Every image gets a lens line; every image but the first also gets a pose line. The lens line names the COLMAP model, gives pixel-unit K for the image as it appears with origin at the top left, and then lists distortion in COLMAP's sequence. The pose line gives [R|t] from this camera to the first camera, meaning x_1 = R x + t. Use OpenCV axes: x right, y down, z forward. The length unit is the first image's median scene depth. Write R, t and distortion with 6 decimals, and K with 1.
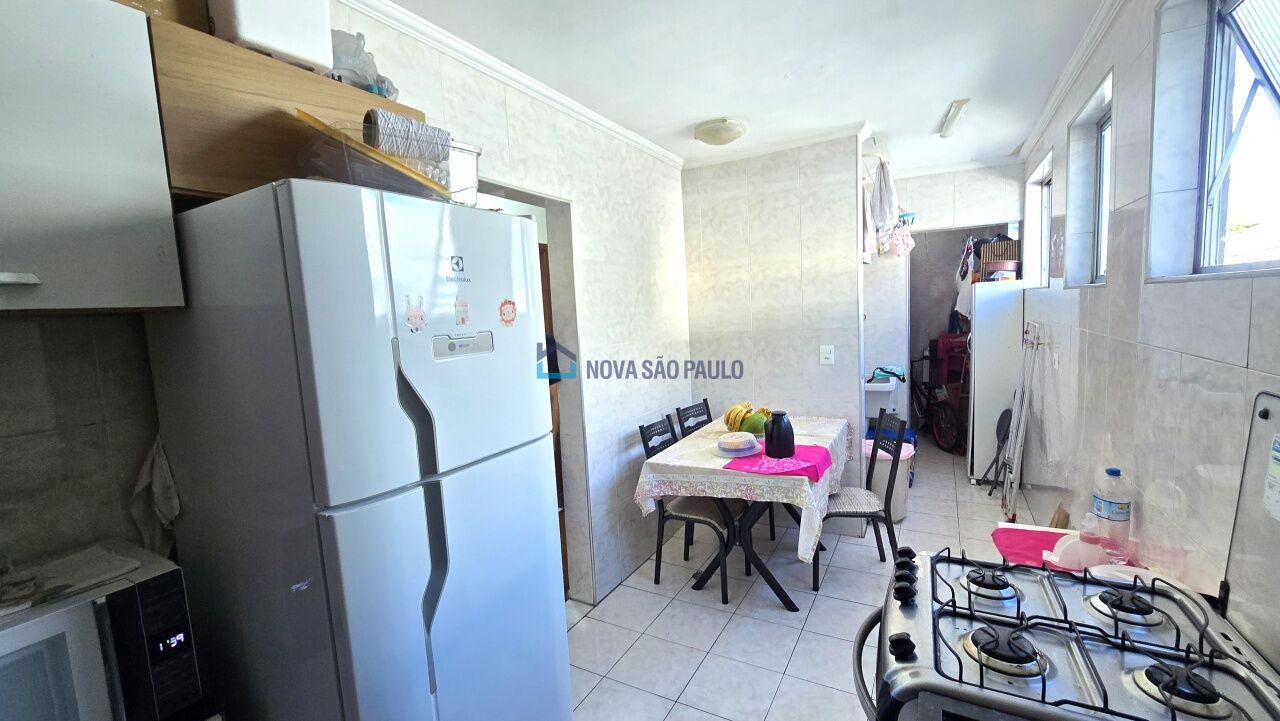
lens RADIAL K [[522.8, 0, 637.6], [0, 522.8, 363.1], [0, 0, 1]] dist [-0.004932, -0.000479]
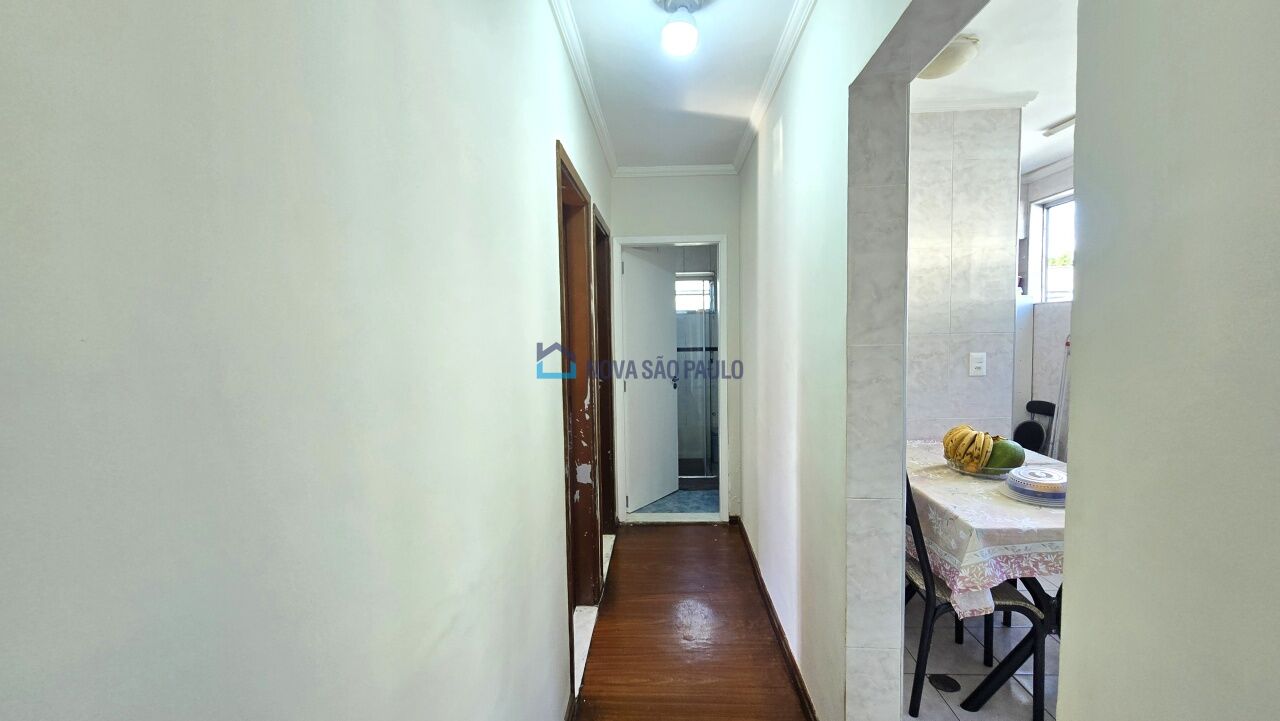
lens RADIAL K [[522.8, 0, 637.6], [0, 522.8, 363.1], [0, 0, 1]] dist [-0.004932, -0.000479]
pose [[0.897911, 0.005476, 0.440142, -0.498498], [0.017515, 0.998686, -0.048157, 0.013923], [-0.439828, 0.050949, 0.896636, 0.501360]]
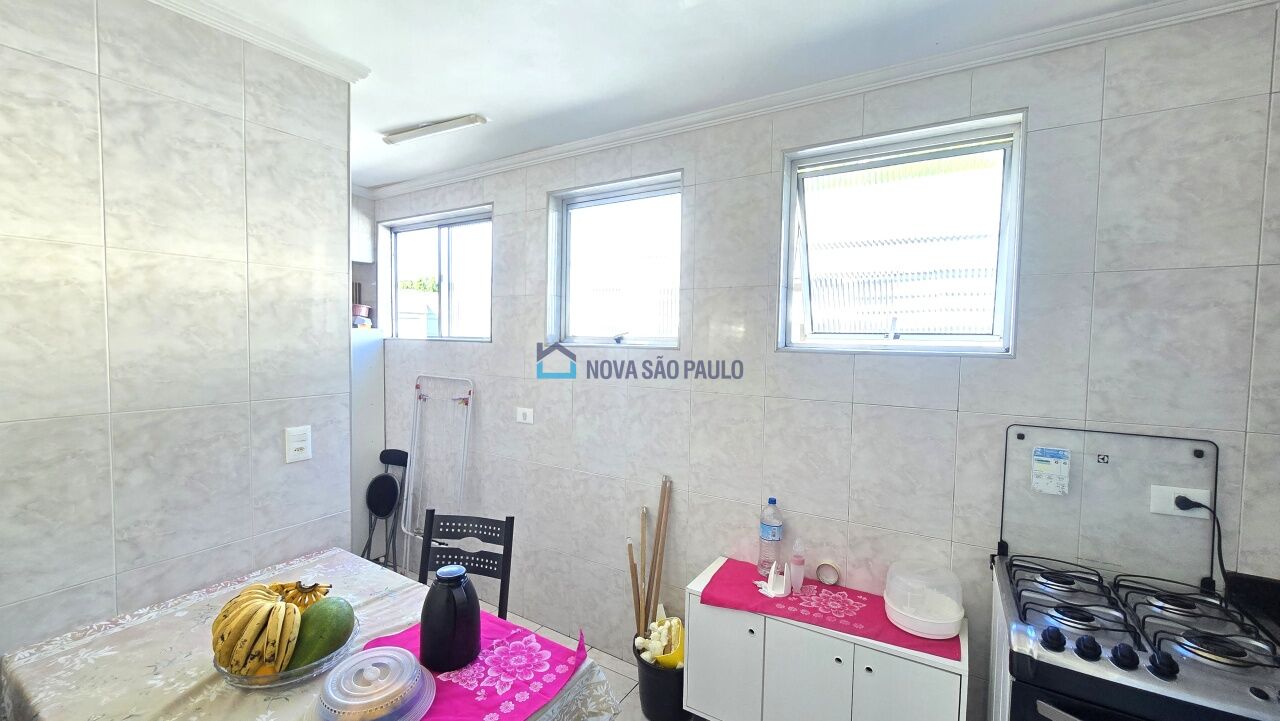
lens RADIAL K [[522.8, 0, 637.6], [0, 522.8, 363.1], [0, 0, 1]] dist [-0.004932, -0.000479]
pose [[0.038204, 0.003861, 0.999262, -0.177314], [0.079773, 0.996789, -0.006902, -0.069045], [-0.996081, 0.079978, 0.037774, 0.626660]]
